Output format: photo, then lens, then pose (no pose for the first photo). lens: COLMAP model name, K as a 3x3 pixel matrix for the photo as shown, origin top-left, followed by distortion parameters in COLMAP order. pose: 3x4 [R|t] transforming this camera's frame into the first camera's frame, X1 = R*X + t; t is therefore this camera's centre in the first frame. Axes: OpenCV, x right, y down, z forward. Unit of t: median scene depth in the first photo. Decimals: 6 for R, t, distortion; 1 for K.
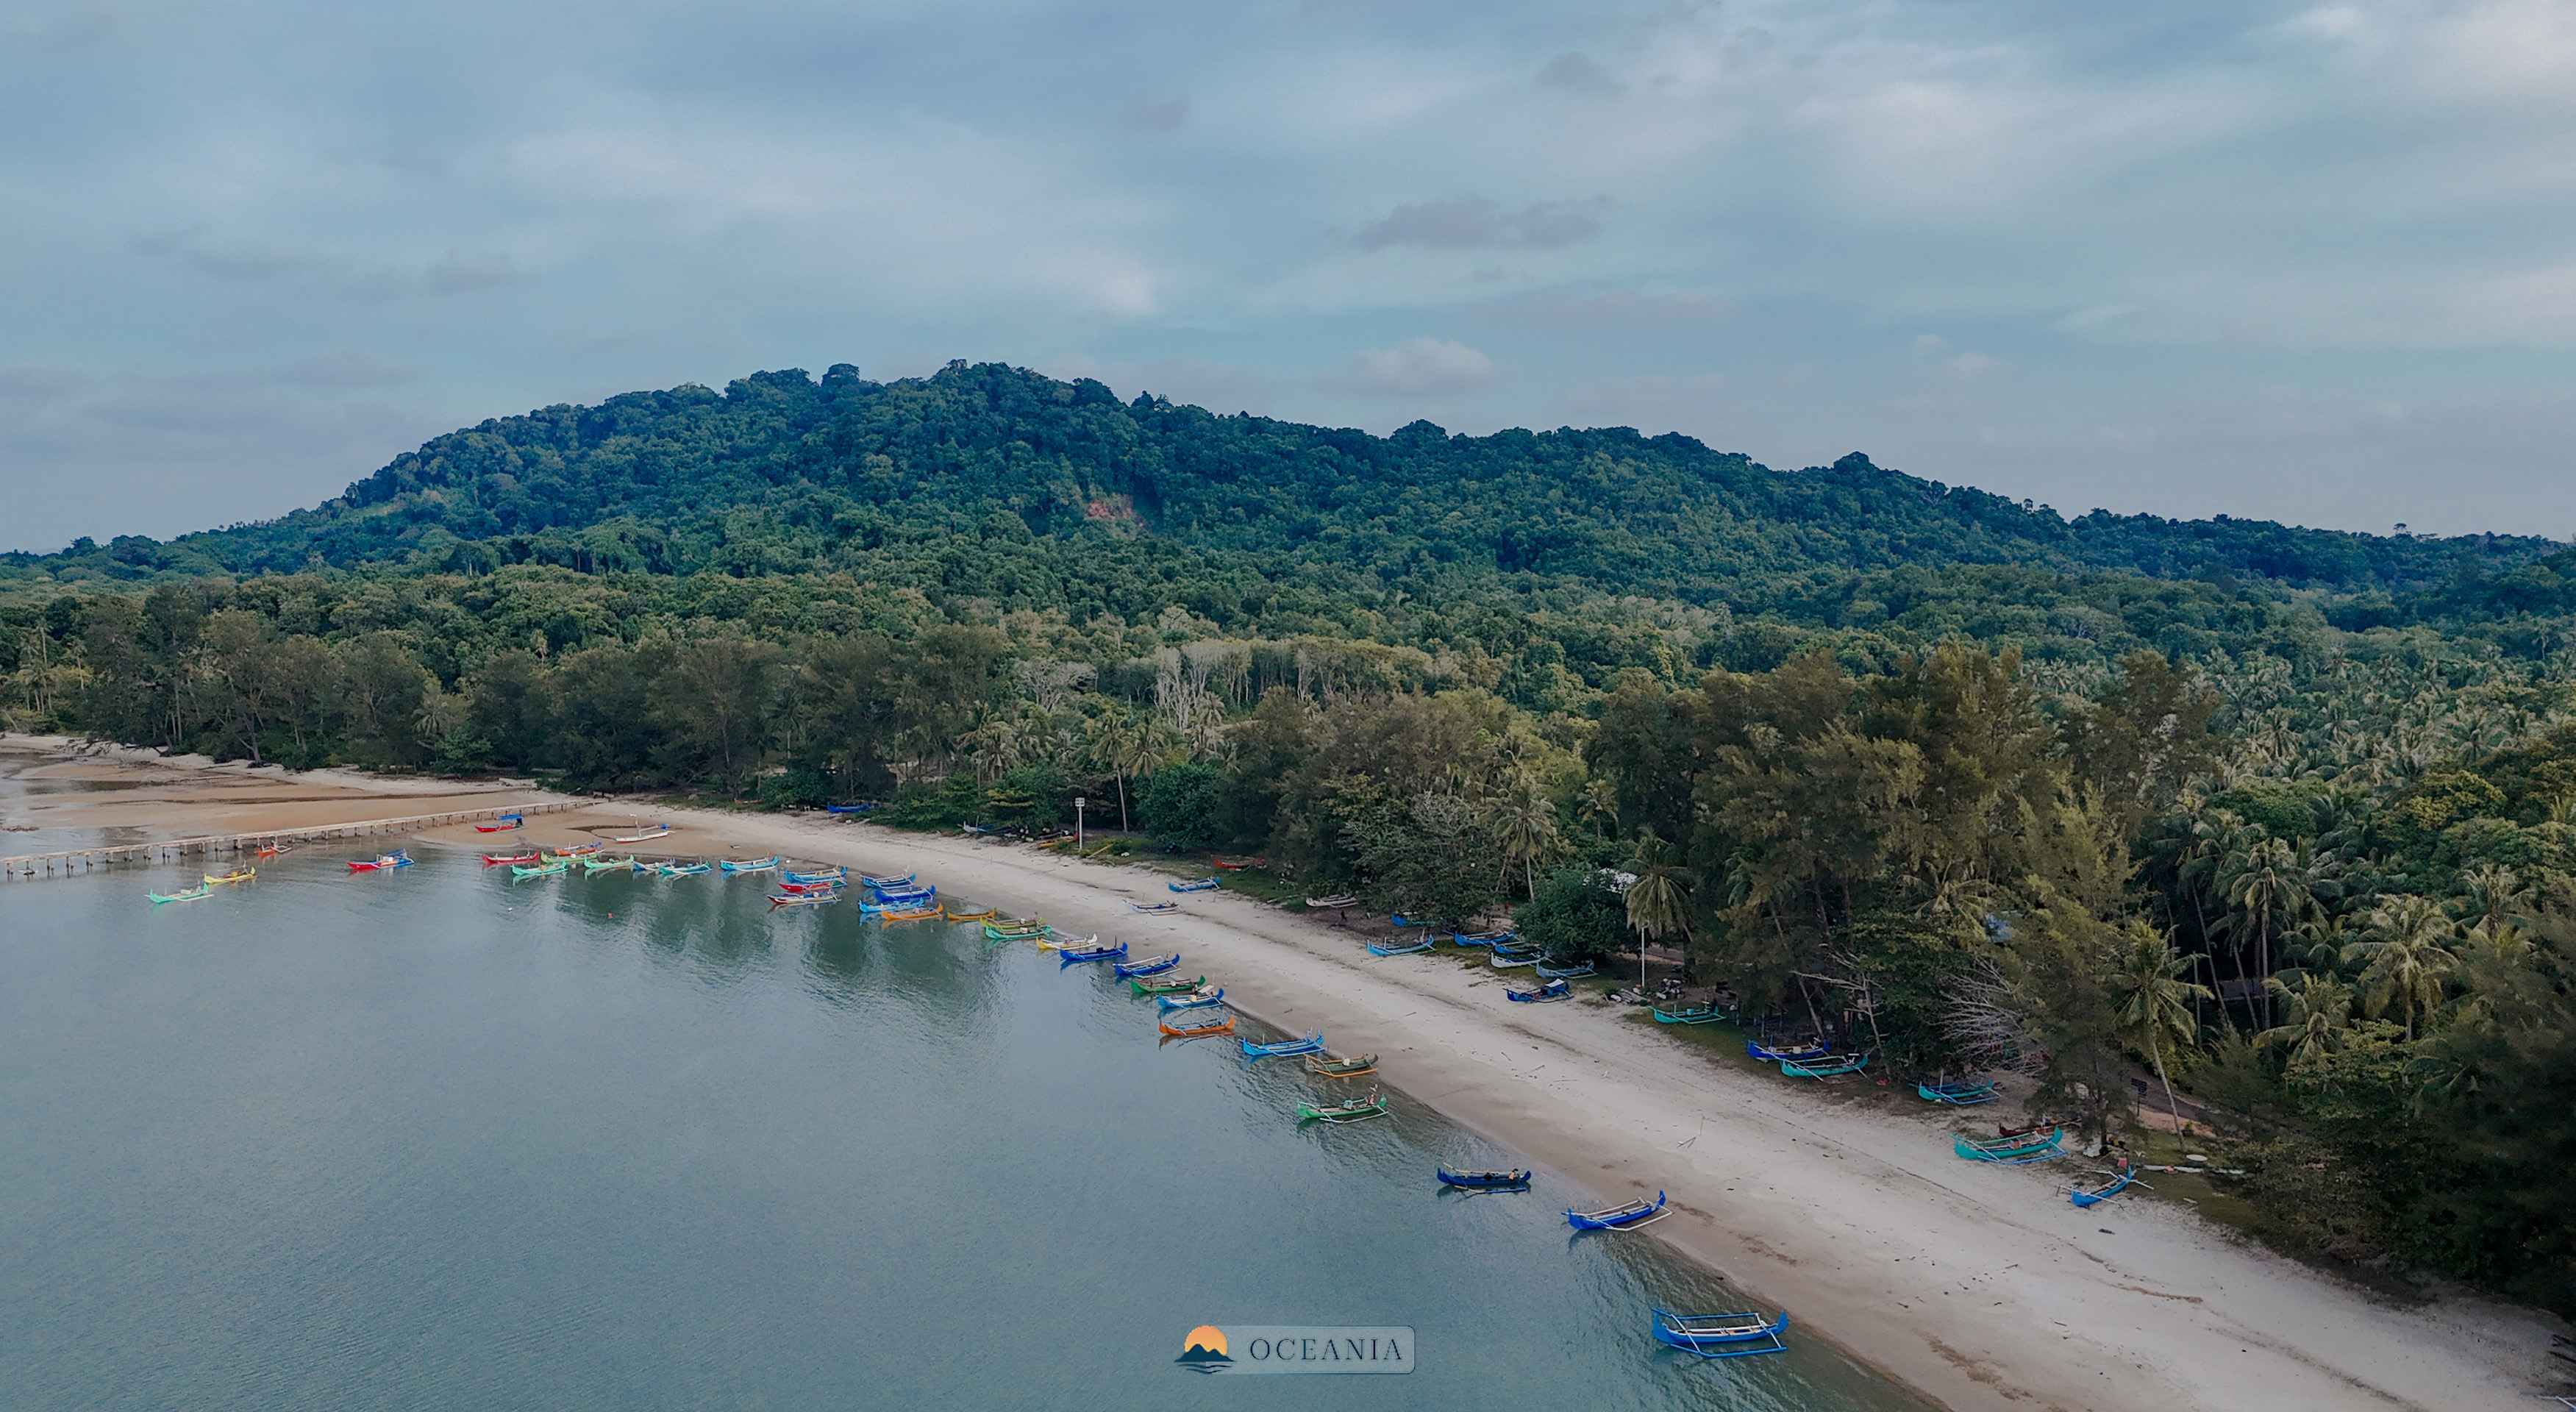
lens RADIAL K [[2191.5, 0, 1288.0], [0, 2191.5, 706.0], [0, 0, 1]] dist [0.066658, -0.000127]
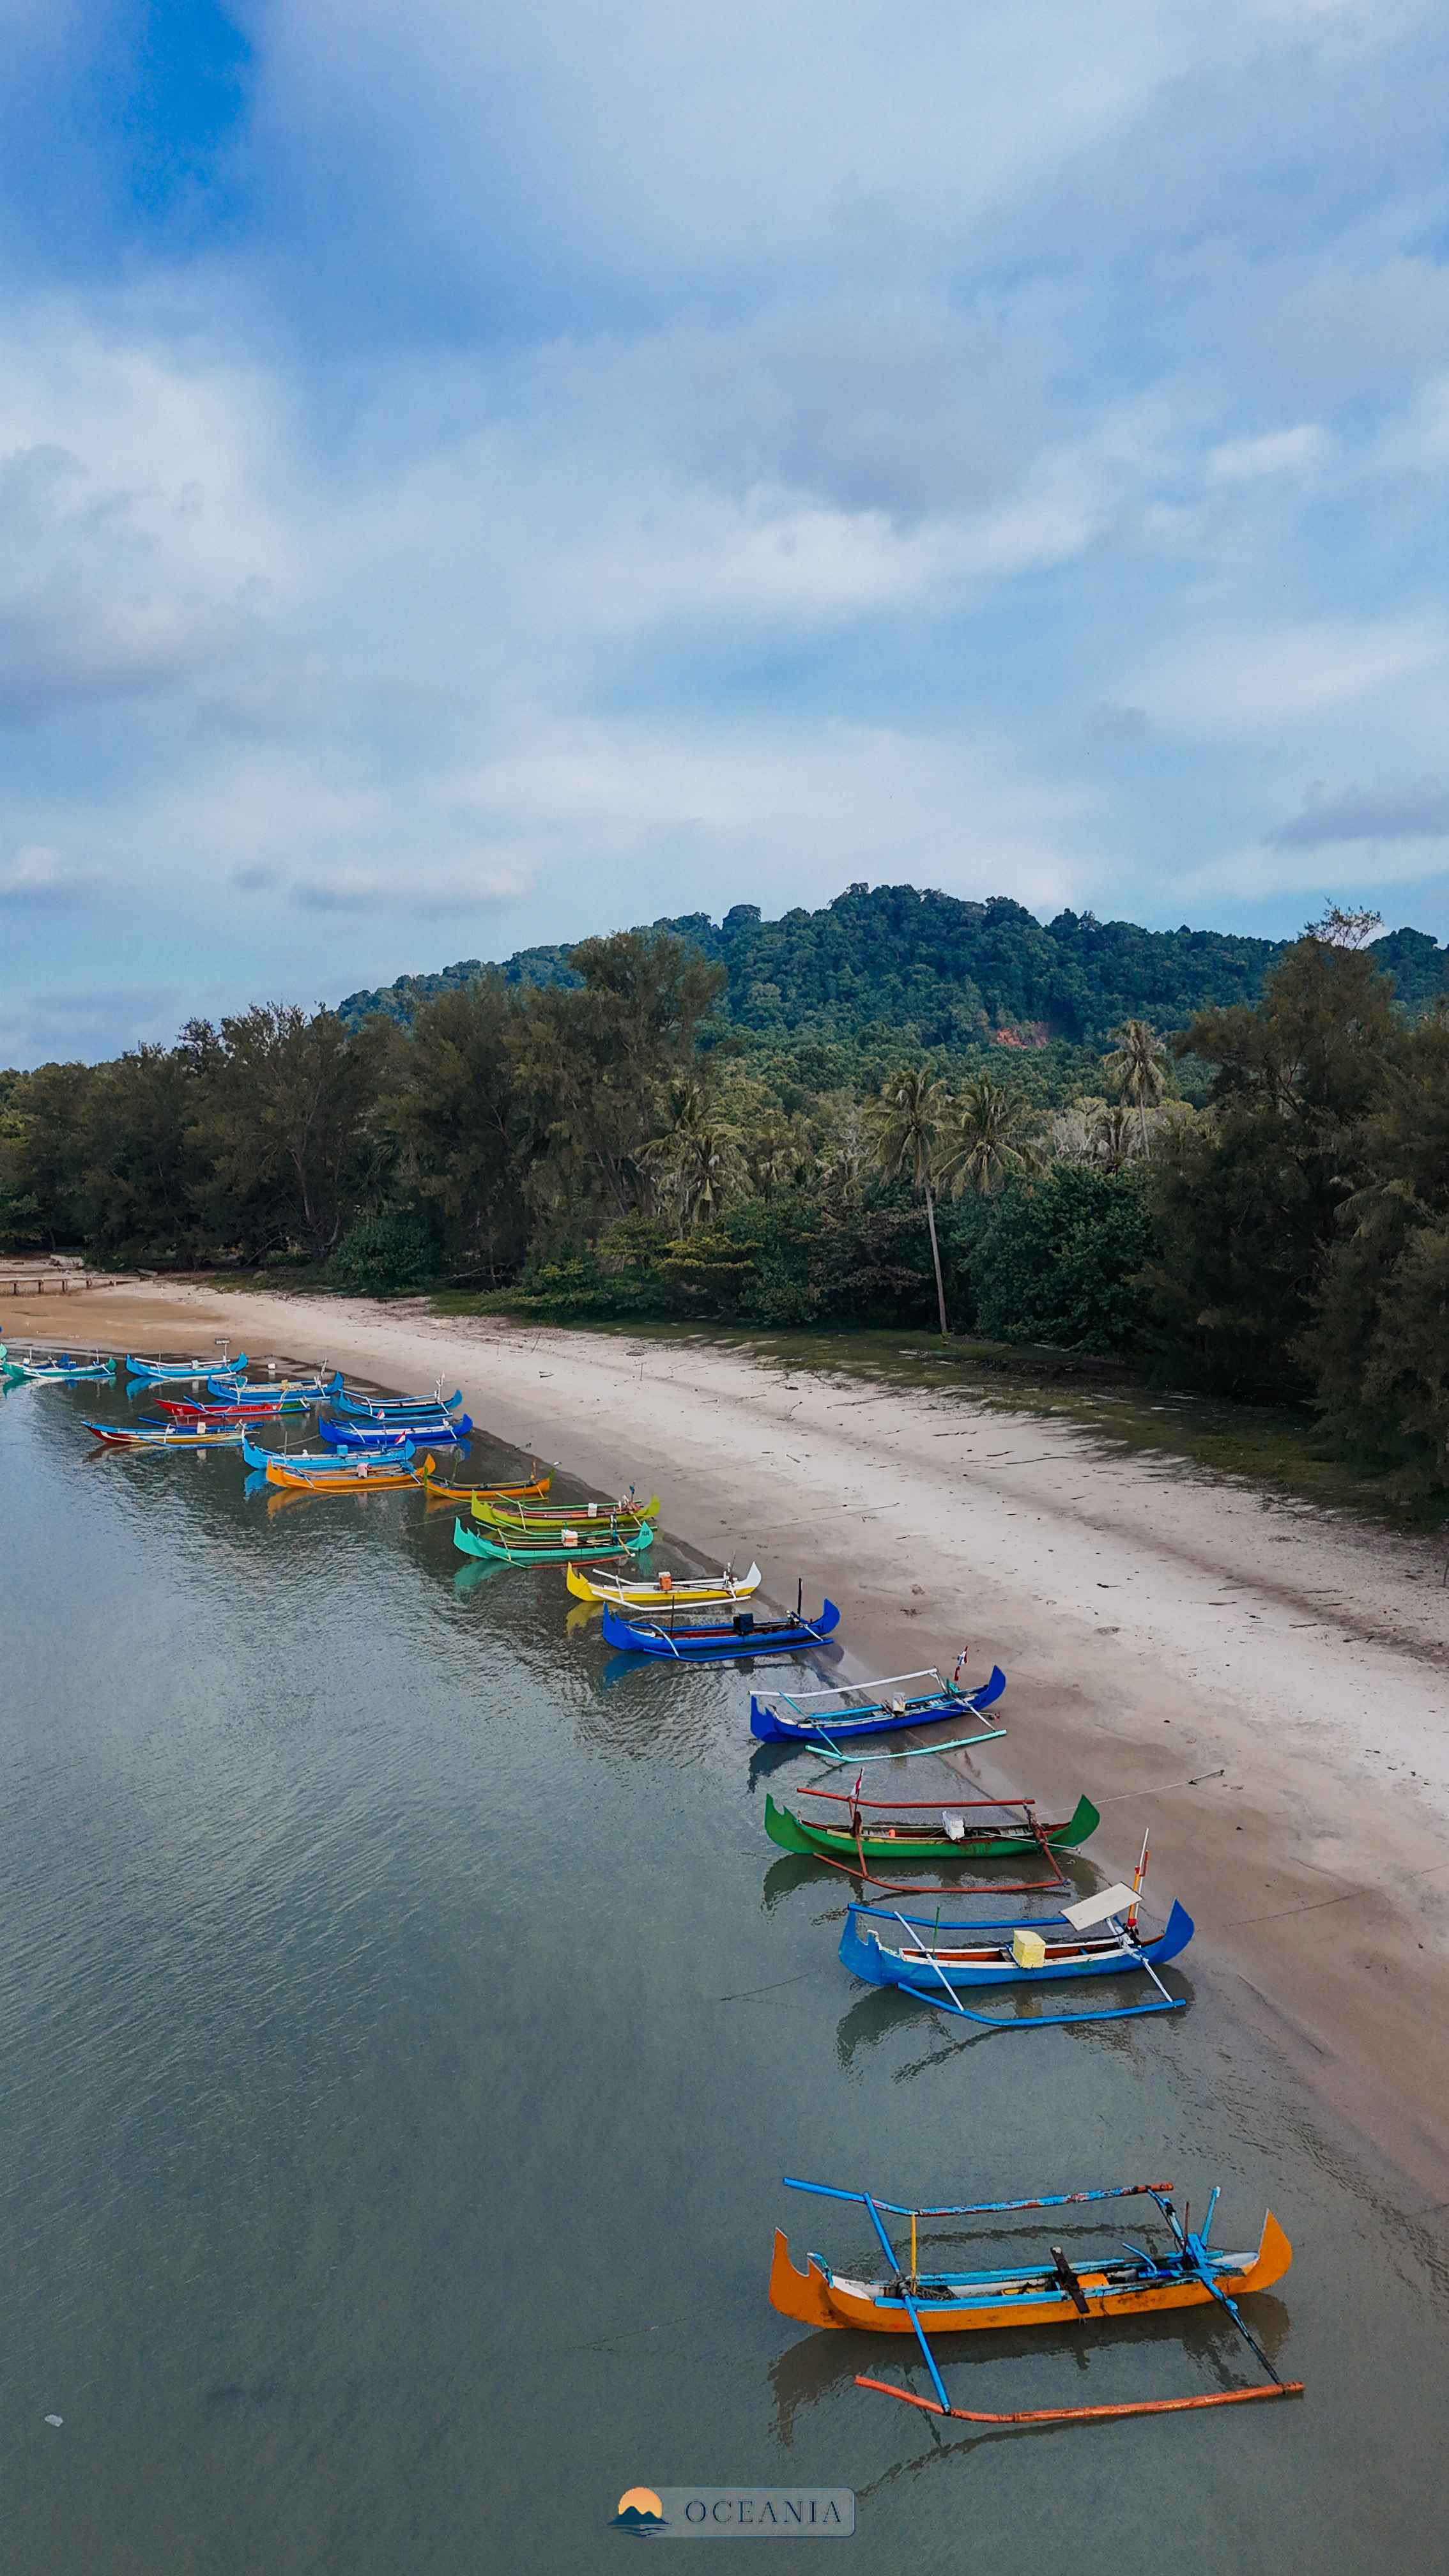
lens RADIAL K [[2019.2, 0, 724.5], [0, 2019.2, 1288.0], [0, 0, 1]] dist [0.074560, -0.003524]
pose [[0.972308, 0.025370, -0.232324, -0.006763], [-0.027986, 0.999577, -0.007973, 0.017922], [0.232023, 0.014254, 0.972606, 0.192505]]
